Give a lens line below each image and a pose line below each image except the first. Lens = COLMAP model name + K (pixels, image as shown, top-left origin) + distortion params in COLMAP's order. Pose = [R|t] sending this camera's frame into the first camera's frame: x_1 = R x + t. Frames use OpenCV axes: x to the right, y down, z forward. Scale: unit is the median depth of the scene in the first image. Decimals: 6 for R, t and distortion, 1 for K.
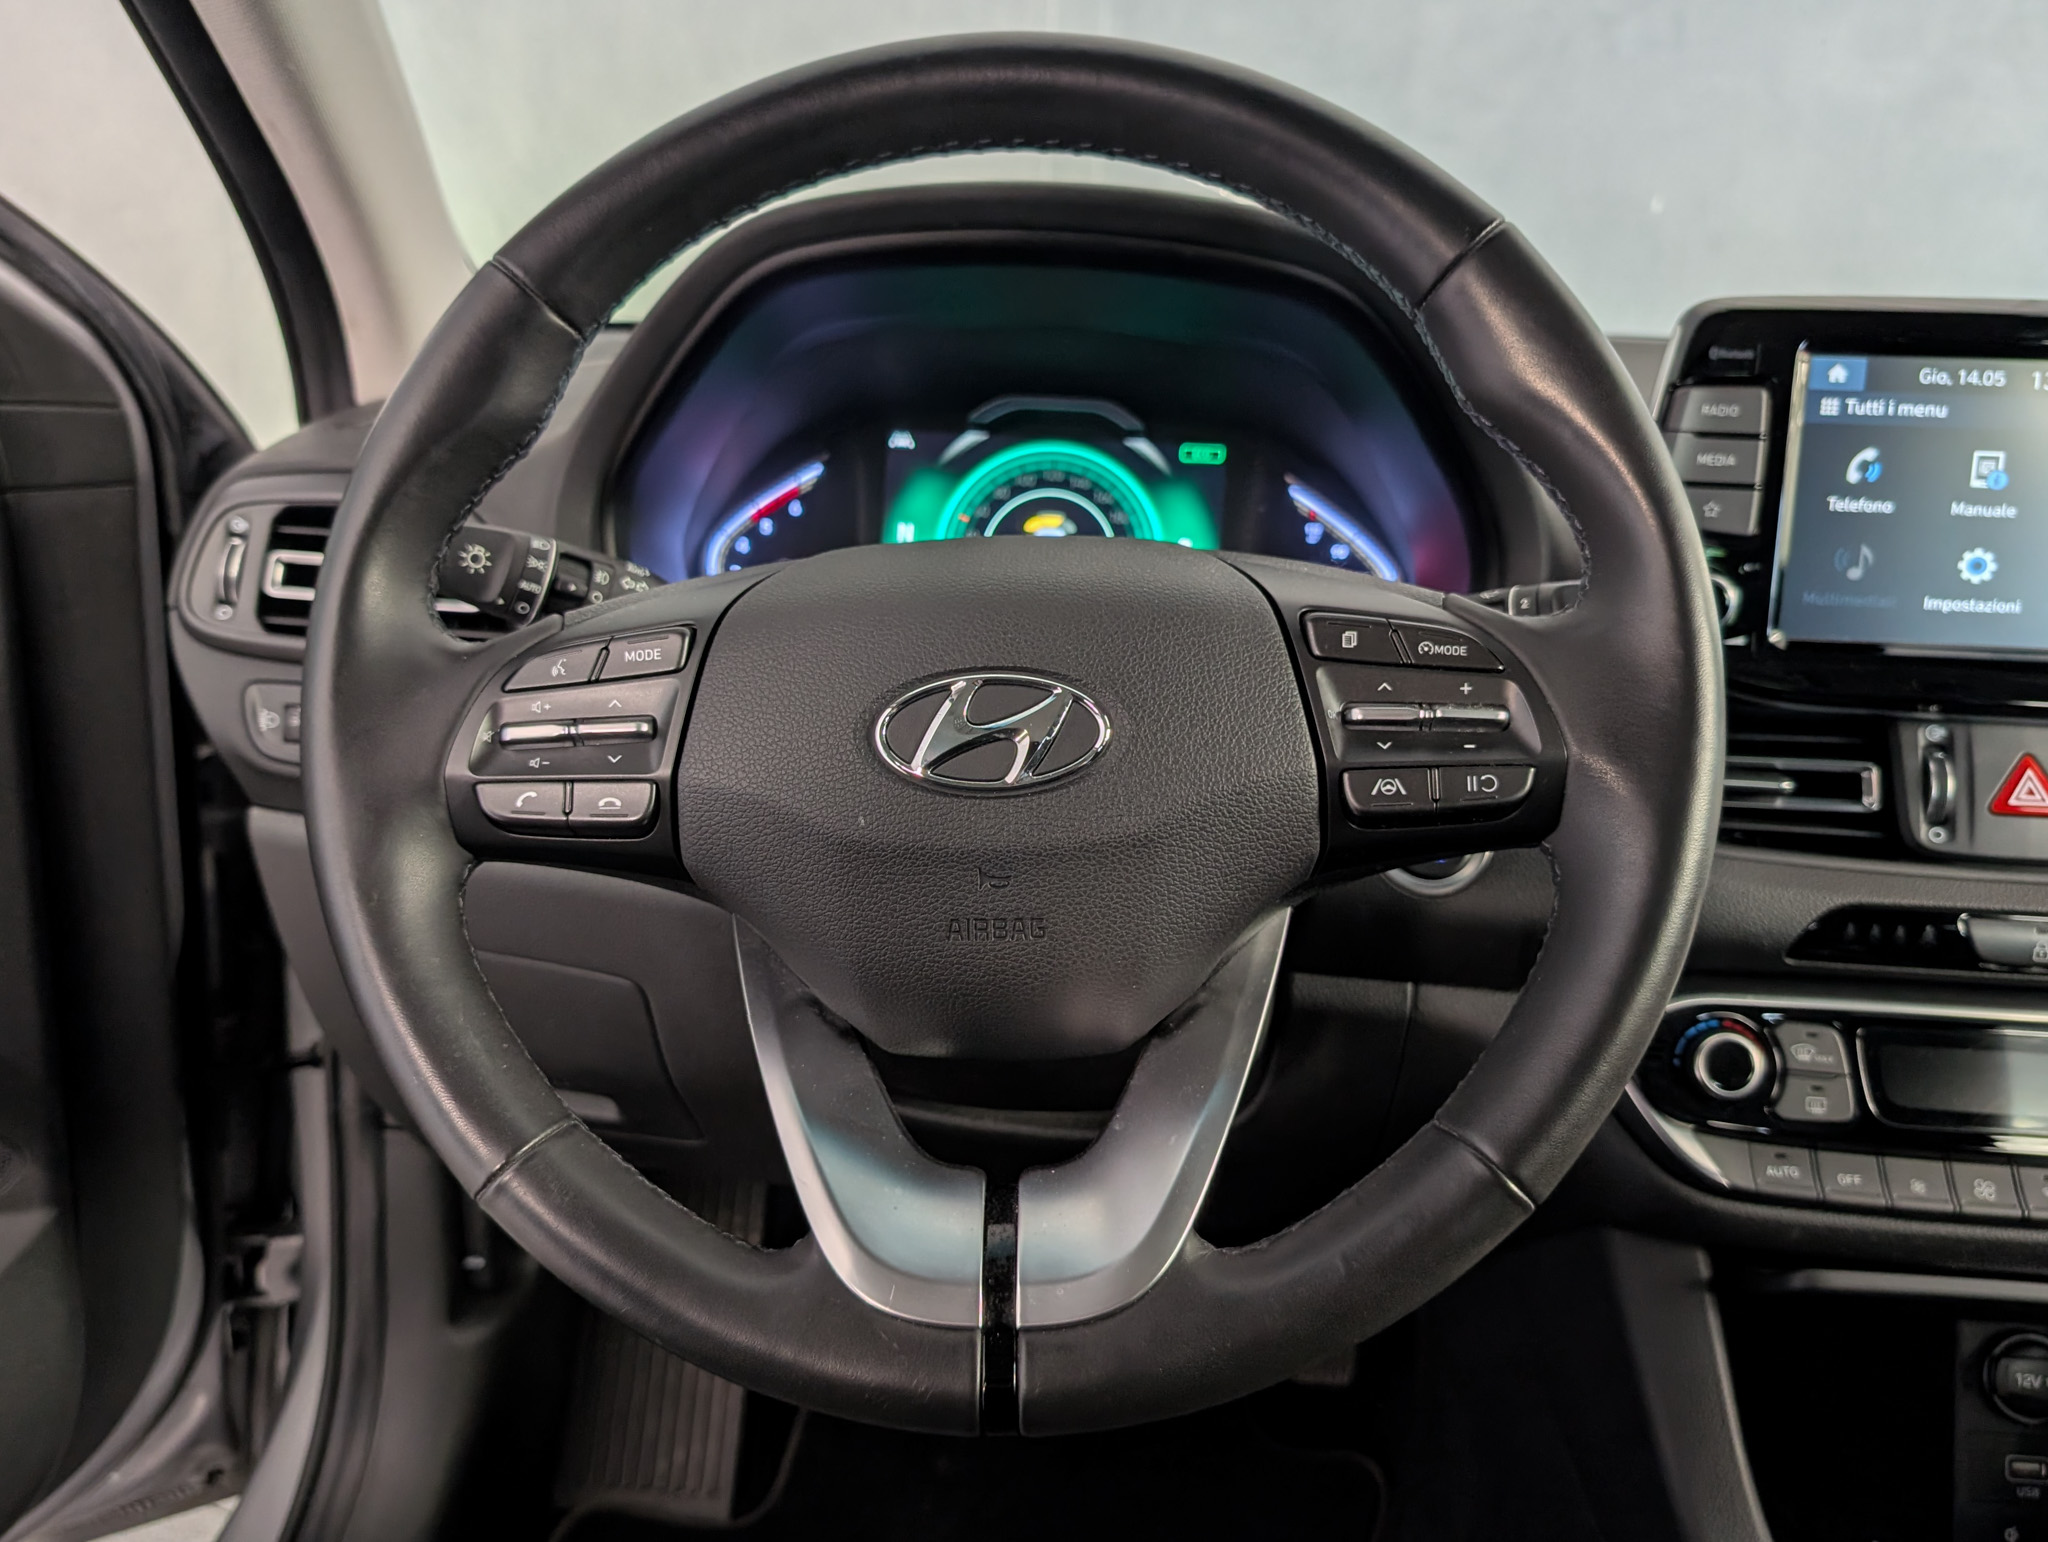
lens RADIAL K [[1671.1, 0, 1003.0], [0, 1671.1, 789.6], [0, 0, 1]] dist [0.001566, -0.004466]
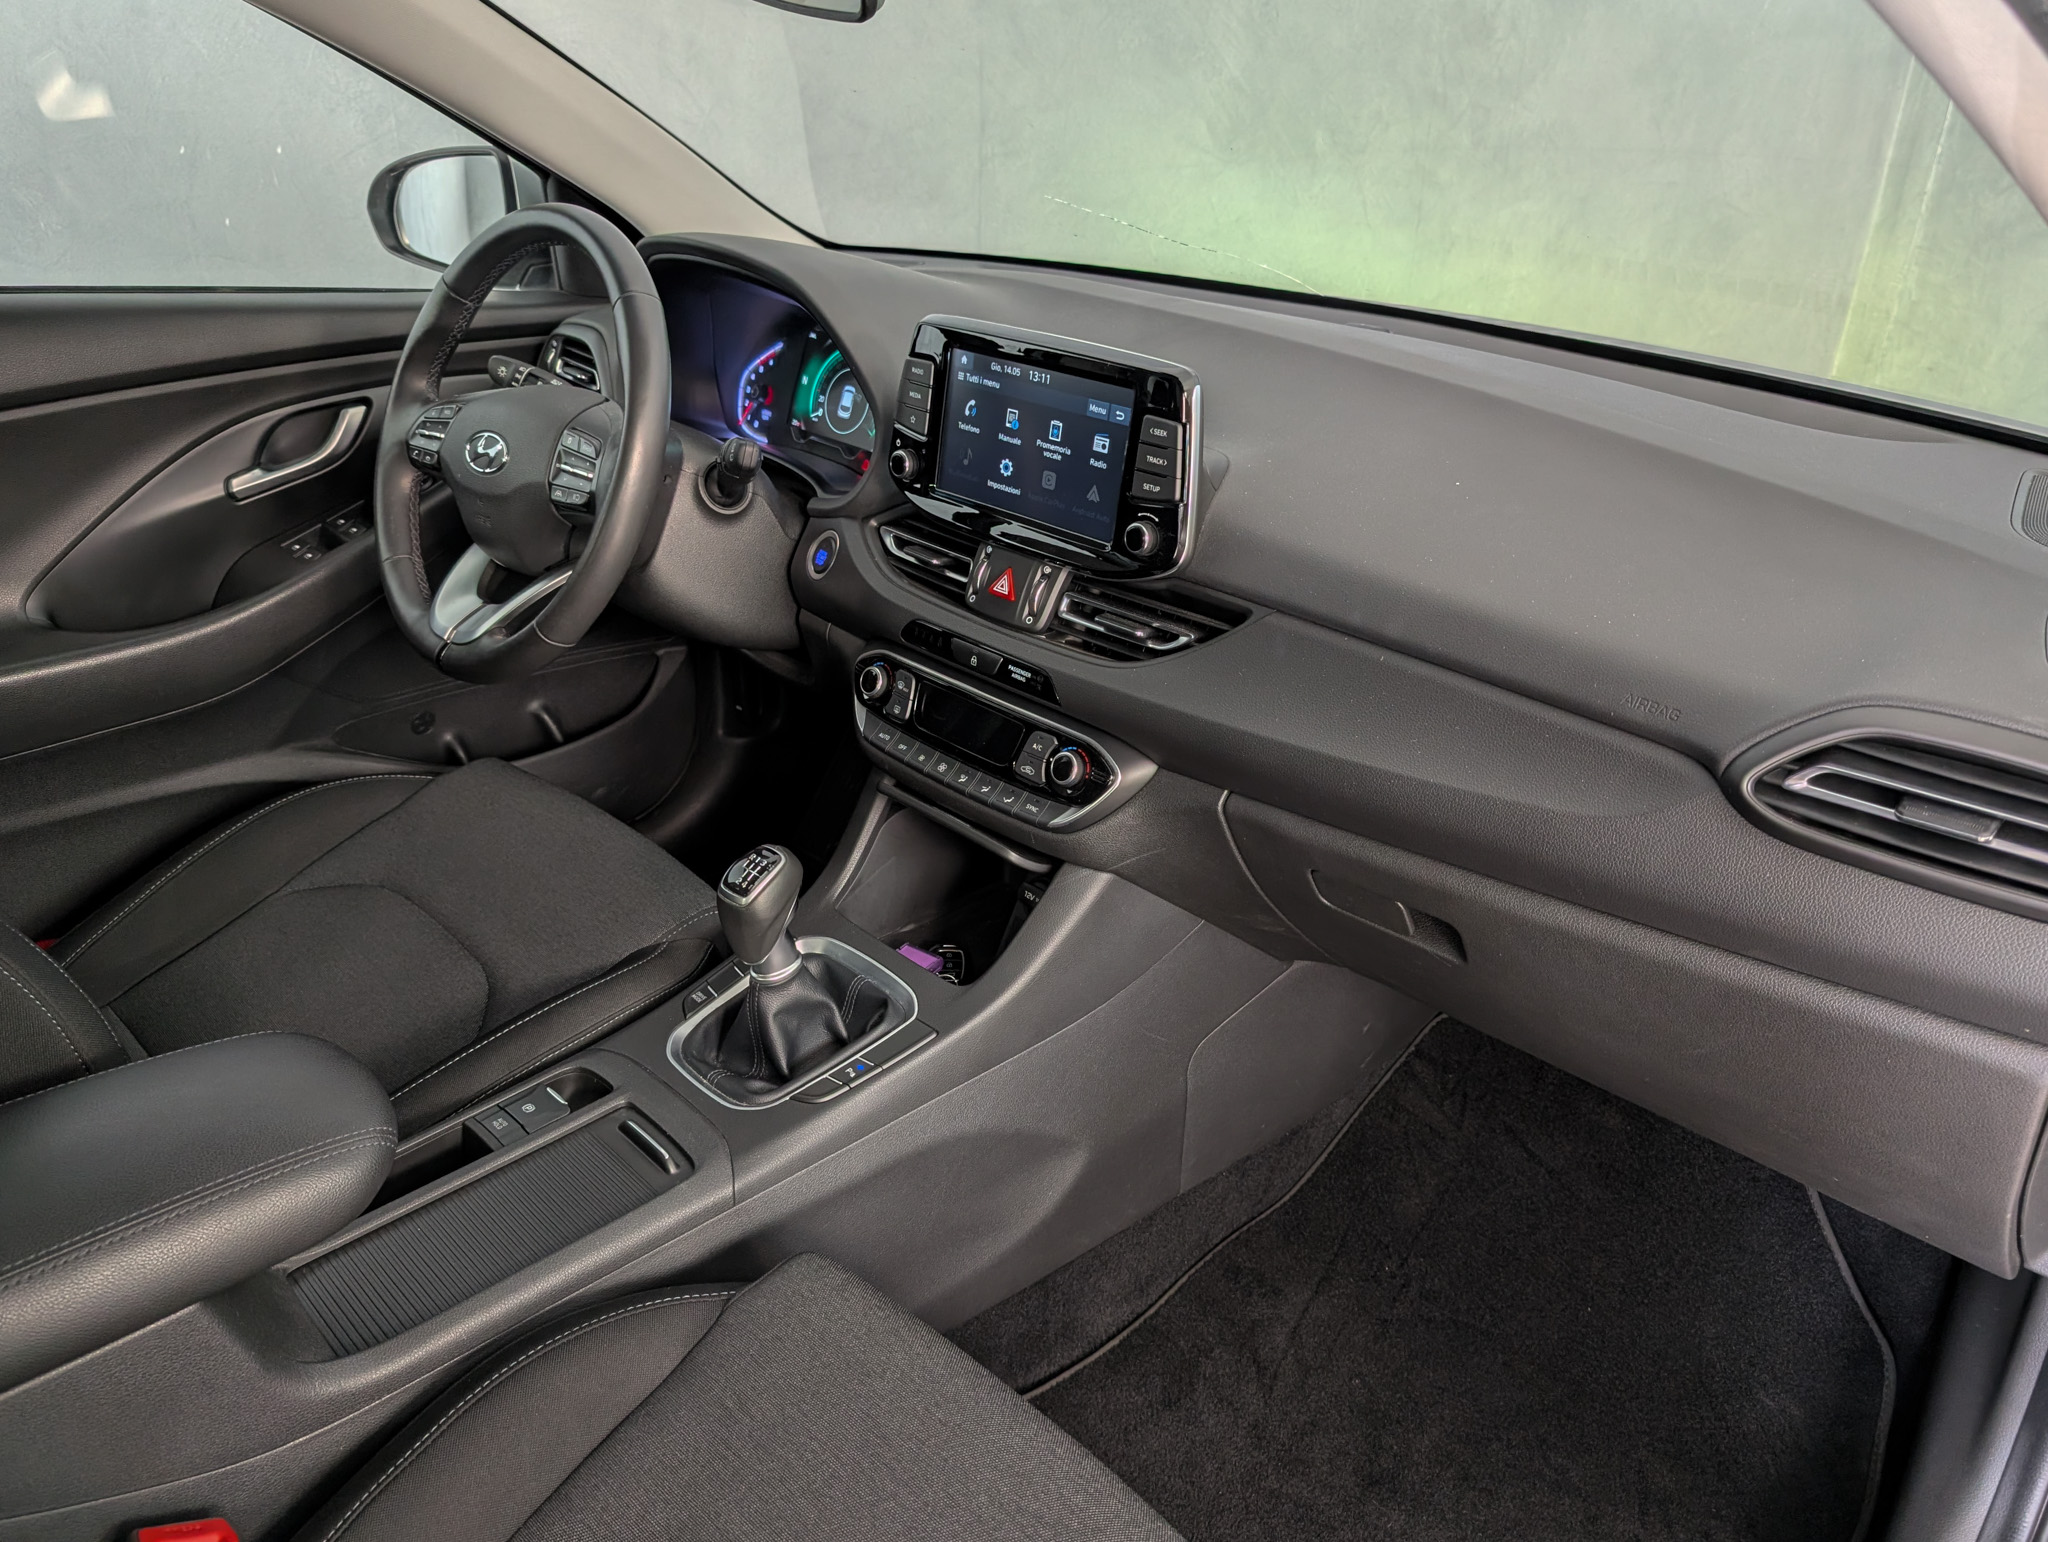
lens RADIAL K [[1446.8, 0, 1066.0], [0, 1446.8, 784.5], [0, 0, 1]] dist [0.026717, -0.002326]
pose [[0.768782, 0.284675, -0.572655, 1.729802], [-0.190733, 0.956771, 0.219567, -0.165363], [0.610405, -0.059575, 0.789846, -0.331453]]
